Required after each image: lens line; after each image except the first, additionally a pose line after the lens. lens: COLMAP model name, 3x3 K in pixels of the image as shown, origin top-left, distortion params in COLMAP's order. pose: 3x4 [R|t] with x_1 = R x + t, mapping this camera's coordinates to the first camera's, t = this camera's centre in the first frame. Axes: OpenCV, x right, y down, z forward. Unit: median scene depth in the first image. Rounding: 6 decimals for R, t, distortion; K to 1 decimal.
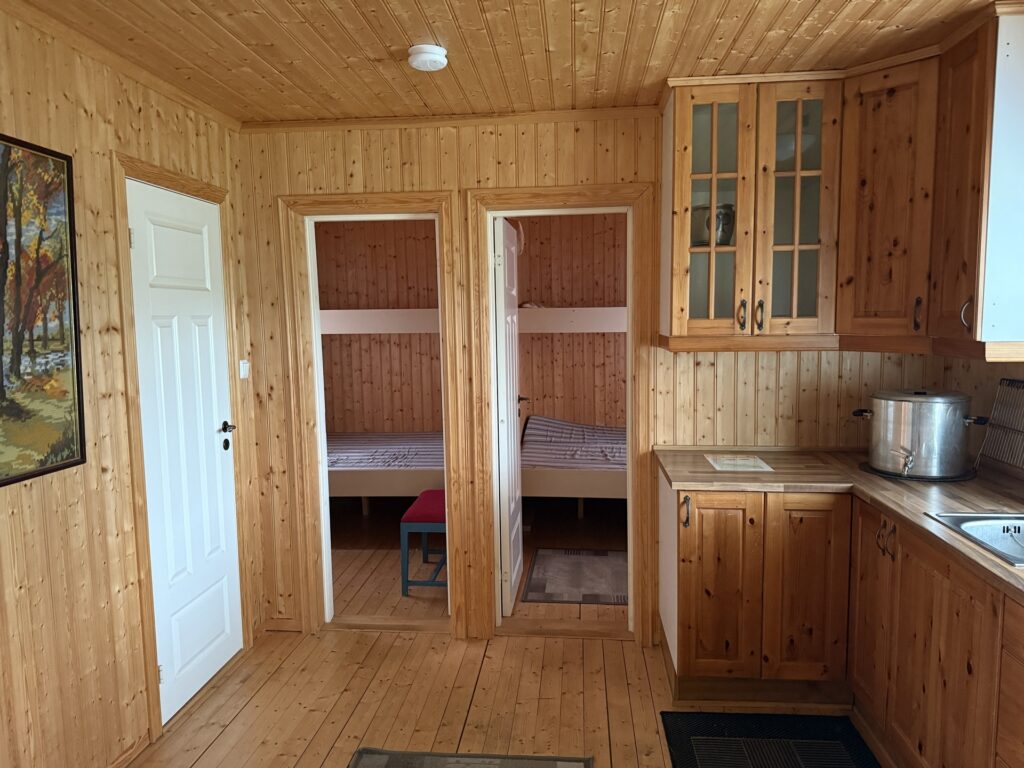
lens RADIAL K [[709.7, 0, 517.1], [0, 709.7, 384.4], [0, 0, 1]] dist [0.030732, -0.053326]
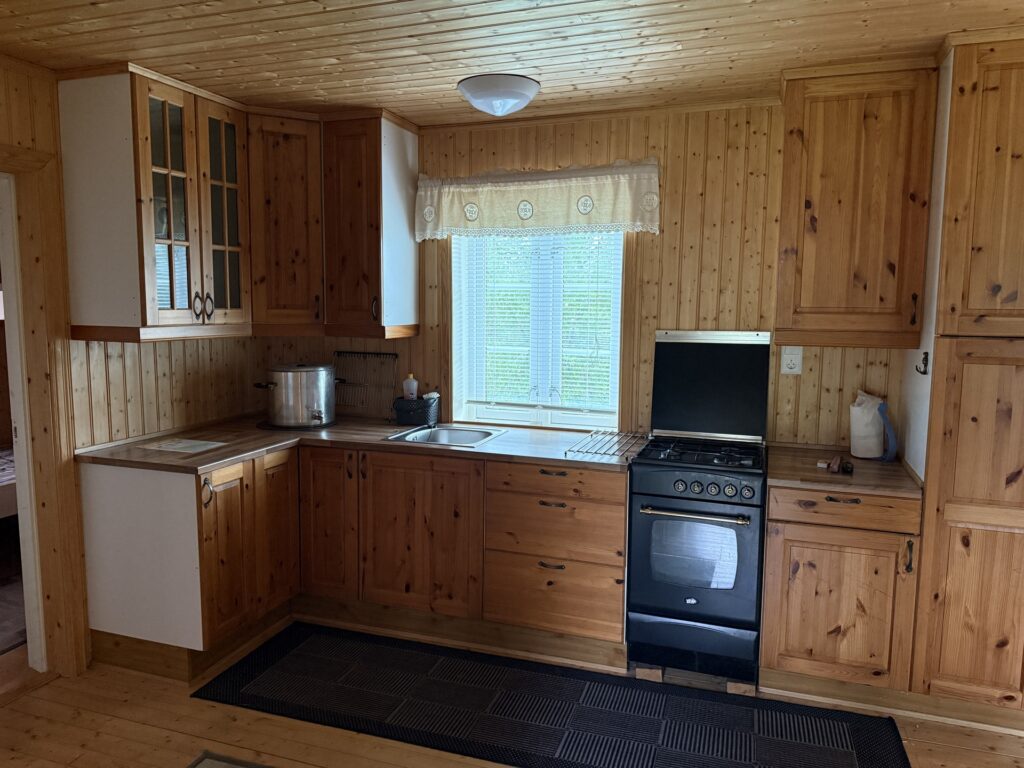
lens RADIAL K [[709.7, 0, 517.1], [0, 709.7, 384.4], [0, 0, 1]] dist [0.030732, -0.053326]
pose [[0.238438, -0.099197, 0.966078, -0.631011], [0.081324, 0.993315, 0.081922, -0.028883], [-0.967747, 0.059032, 0.244911, 0.272397]]
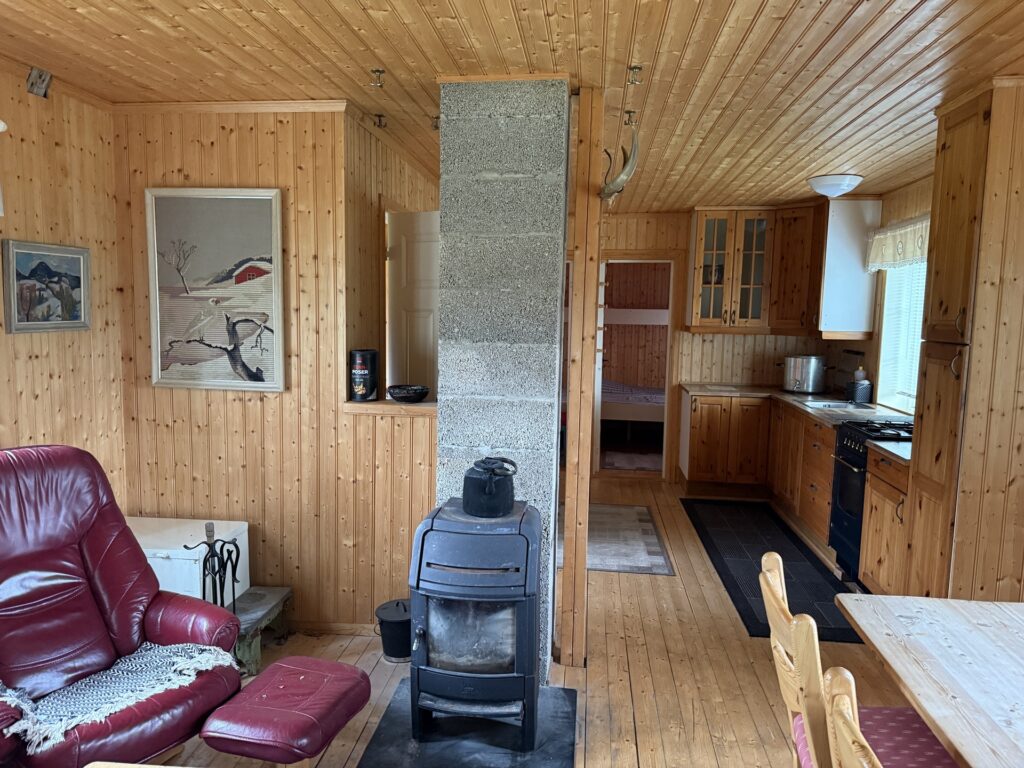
lens RADIAL K [[707.2, 0, 512.0], [0, 707.2, 384.0], [0, 0, 1]] dist [0.084582, -0.116208]
pose [[0.998994, 0.036015, -0.026708, -0.263870], [-0.035804, 0.999324, 0.008343, 0.111192], [0.026991, -0.007379, 0.999608, -1.178029]]
